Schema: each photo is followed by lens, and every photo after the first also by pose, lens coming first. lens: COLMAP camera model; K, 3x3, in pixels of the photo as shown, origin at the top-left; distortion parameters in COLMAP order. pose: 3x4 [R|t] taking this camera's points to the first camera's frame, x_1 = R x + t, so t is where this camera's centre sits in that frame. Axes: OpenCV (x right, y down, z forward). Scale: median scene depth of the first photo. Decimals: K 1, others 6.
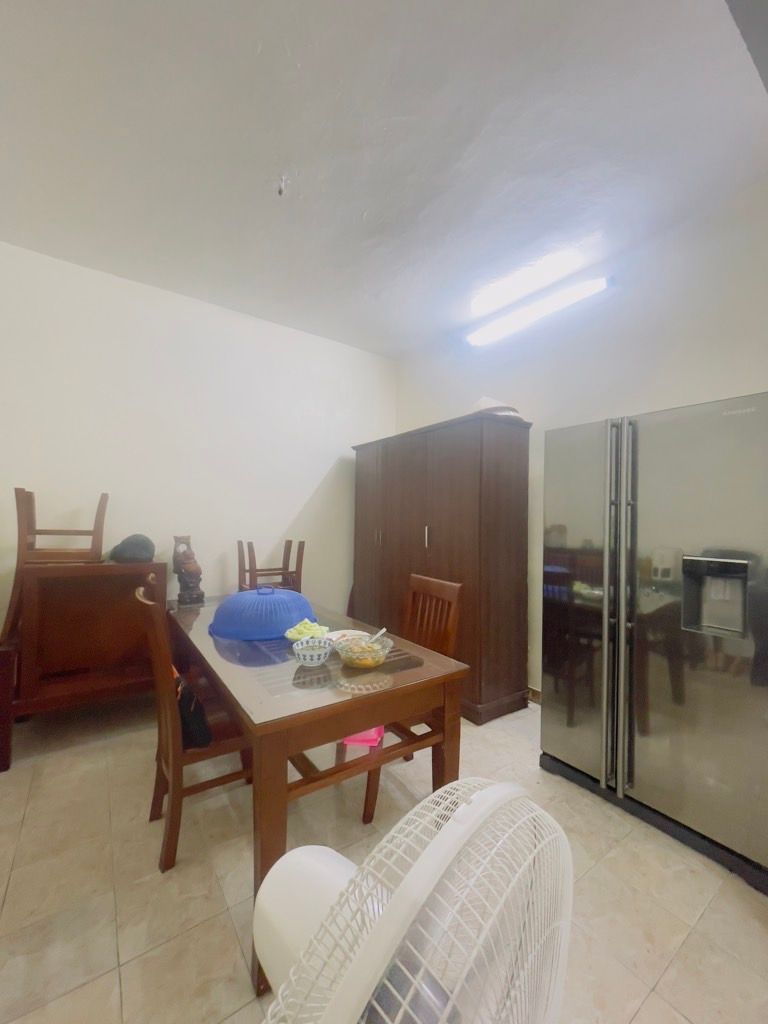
lens RADIAL K [[407.6, 0, 384.0], [0, 407.6, 512.0], [0, 0, 1]] dist [0.001948, 0.000220]
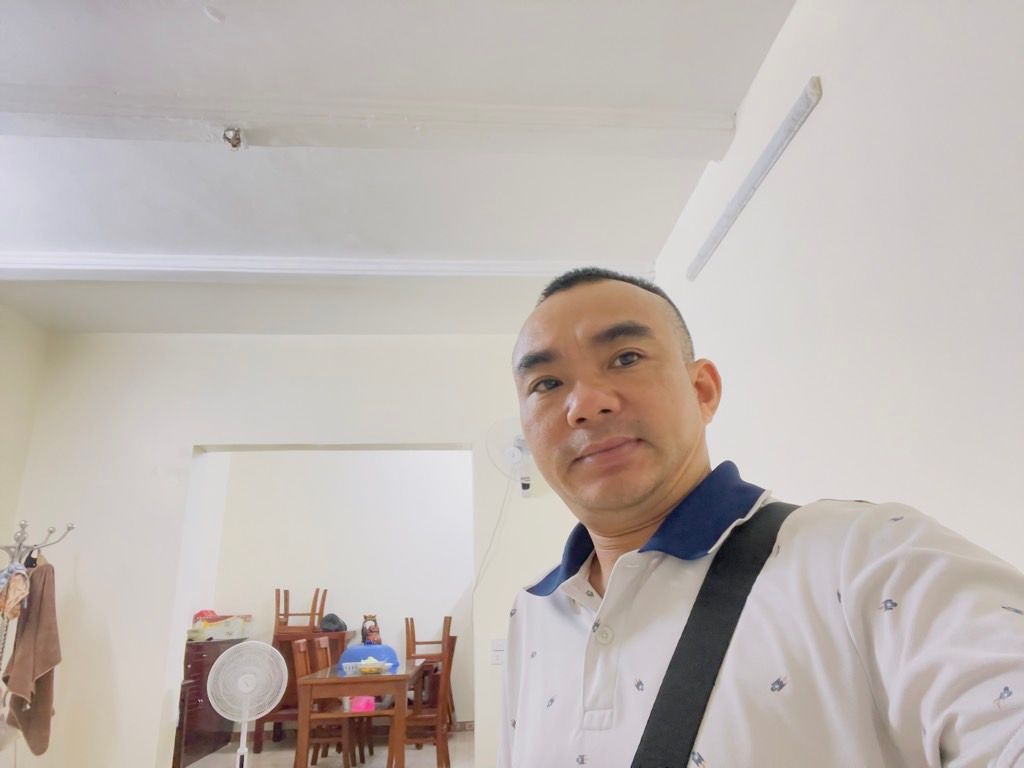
lens RADIAL K [[684.5, 0, 512.0], [0, 684.5, 384.0], [0, 0, 1]] dist [0.003211, -0.017178]
pose [[0.844675, -0.204675, -0.494603, 1.315578], [0.059722, 0.954275, -0.292903, 0.020163], [0.531937, 0.217869, 0.818276, -0.886825]]
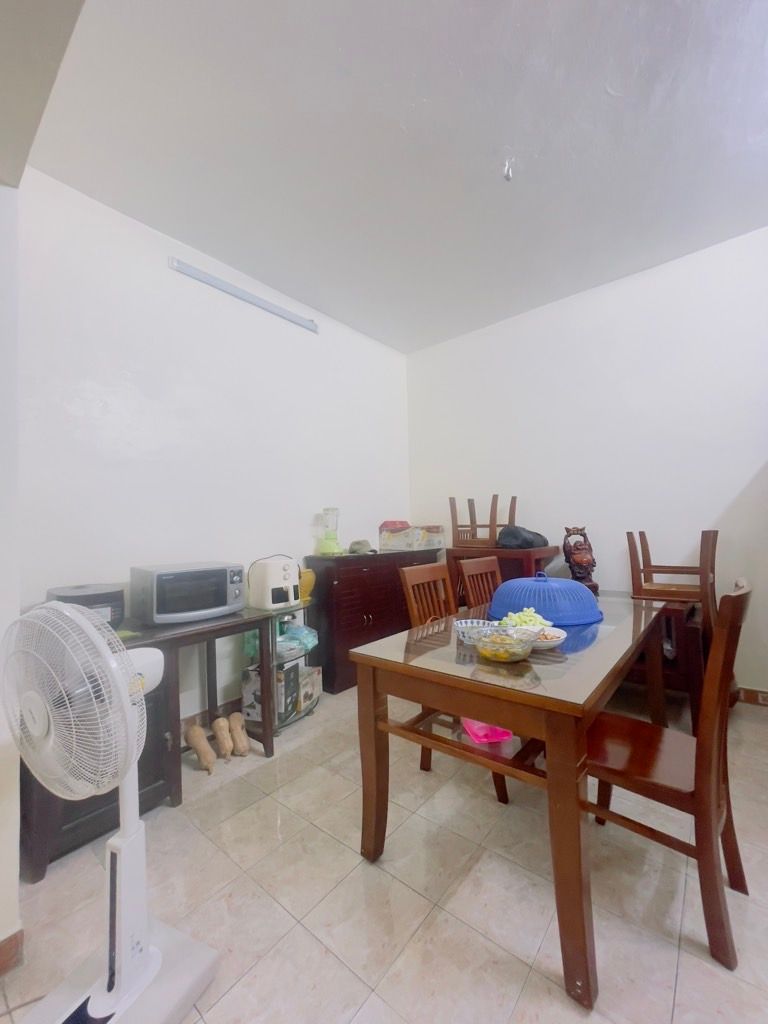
lens RADIAL K [[407.6, 0, 384.0], [0, 407.6, 512.0], [0, 0, 1]] dist [0.001948, 0.000220]
pose [[0.251113, -0.060501, -0.966065, 0.403754], [0.056481, 0.997260, -0.047773, 0.044118], [0.966309, -0.042568, 0.253842, 0.289222]]
